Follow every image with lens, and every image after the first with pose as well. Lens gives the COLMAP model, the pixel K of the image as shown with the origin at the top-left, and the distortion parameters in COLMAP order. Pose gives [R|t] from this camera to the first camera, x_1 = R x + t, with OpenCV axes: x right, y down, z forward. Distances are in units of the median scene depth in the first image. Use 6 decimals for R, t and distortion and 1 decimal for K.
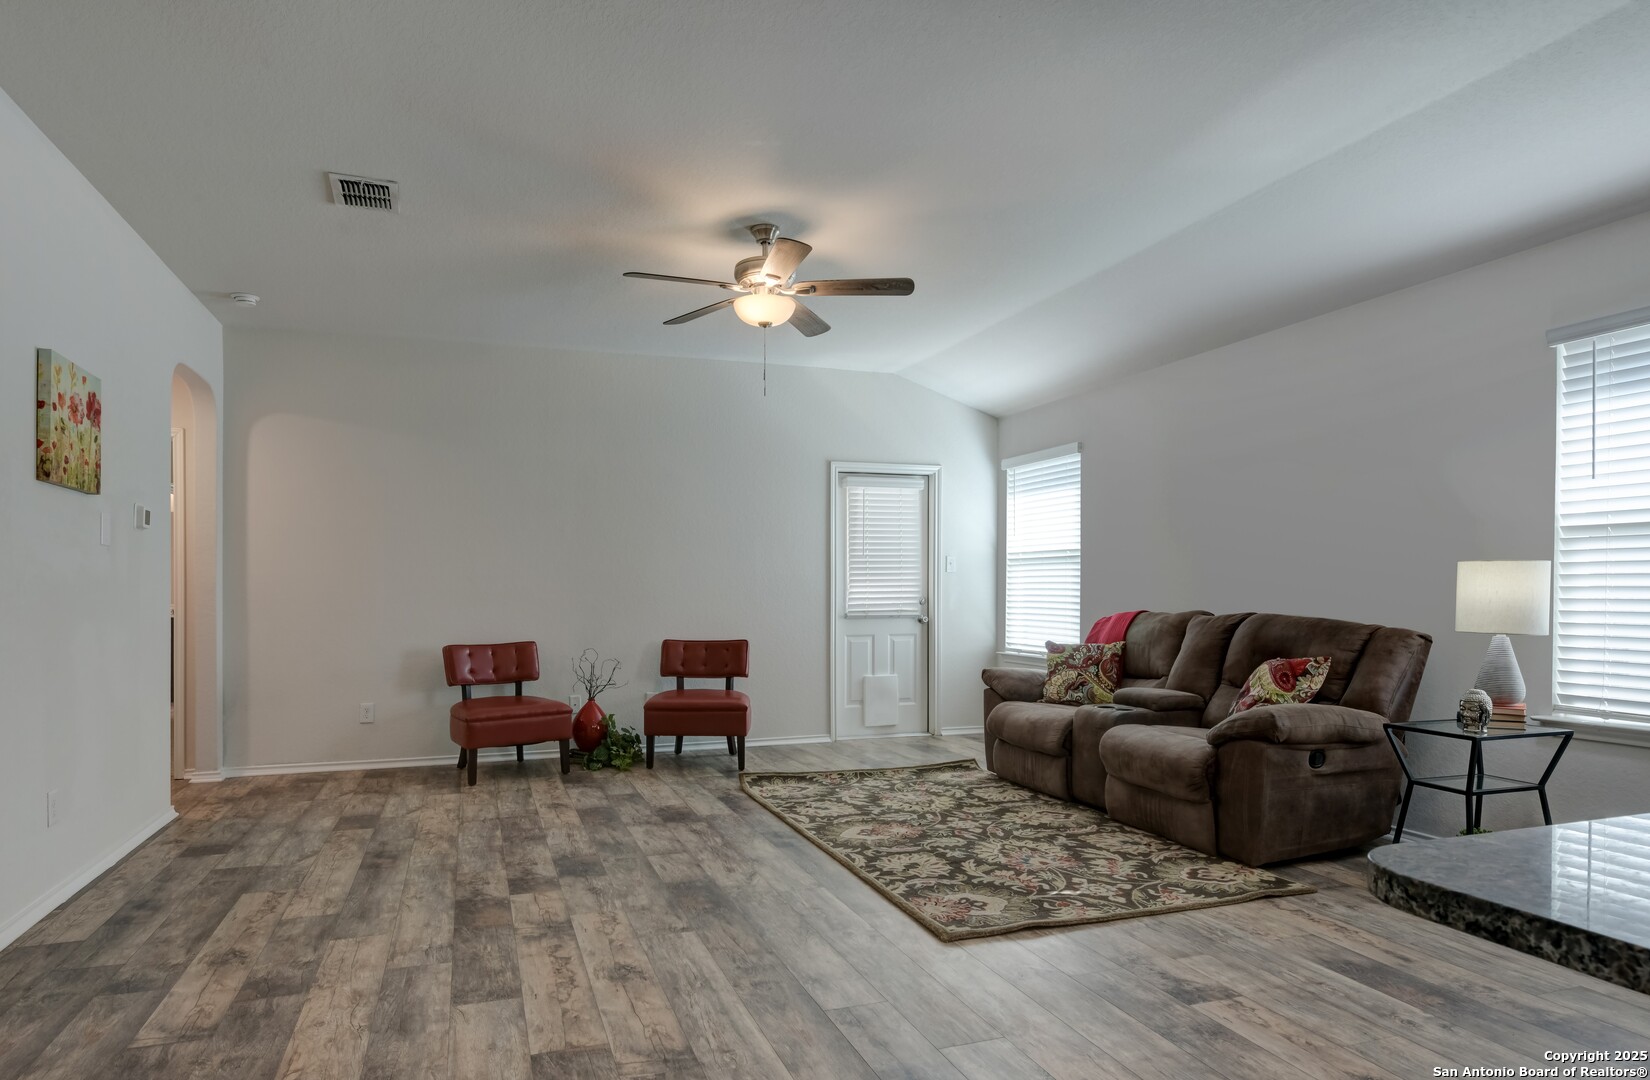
lens RADIAL K [[907.7, 0, 775.1], [0, 907.7, 592.1], [0, 0, 1]] dist [0.002407, -0.000087]
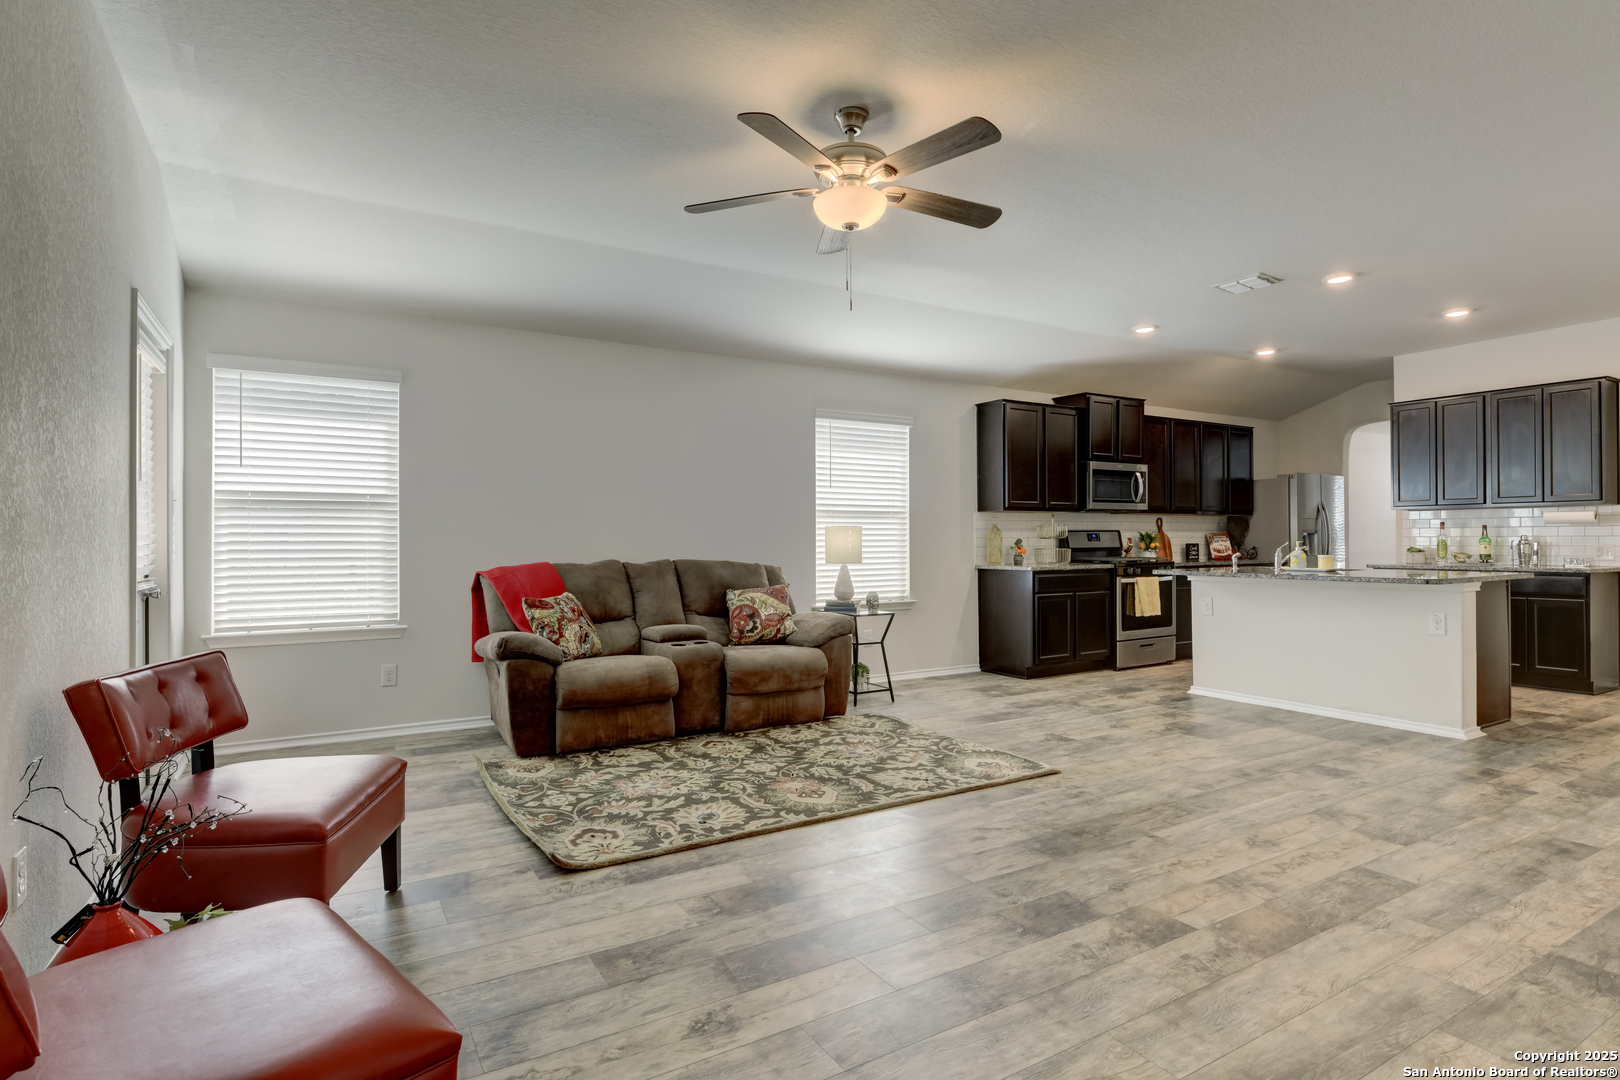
lens RADIAL K [[827.3, 0, 761.6], [0, 827.3, 540.5], [0, 0, 1]] dist [-0.002582, -0.001416]
pose [[-0.193301, 0.004877, 0.981127, -0.840209], [0.007274, 0.999967, -0.003538, 0.000845], [-0.981113, 0.006453, -0.193330, 1.378949]]
